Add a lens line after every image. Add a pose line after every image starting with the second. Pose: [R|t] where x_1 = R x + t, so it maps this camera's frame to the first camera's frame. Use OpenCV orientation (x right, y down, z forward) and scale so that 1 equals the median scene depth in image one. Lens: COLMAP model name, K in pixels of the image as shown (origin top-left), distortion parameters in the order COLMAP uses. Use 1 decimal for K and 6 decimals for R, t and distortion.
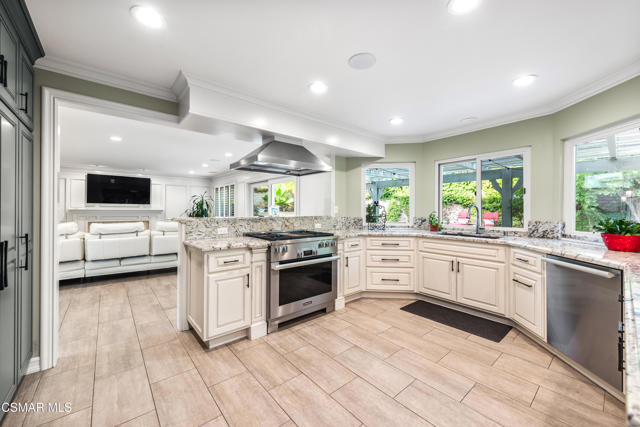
lens RADIAL K [[253.5, 0, 326.0], [0, 253.5, 210.0], [0, 0, 1]] dist [0.010909, -0.002134]
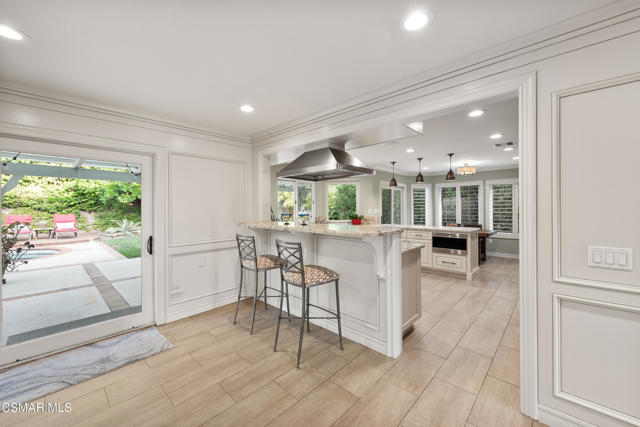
lens RADIAL K [[253.5, 0, 320.3], [0, 253.5, 209.9], [0, 0, 1]] dist [0.010909, -0.002134]
pose [[-0.110035, -0.007793, 0.993897, -1.181379], [0.006437, 0.999943, 0.008553, -0.030403], [-0.993907, 0.007339, -0.109979, 1.140278]]
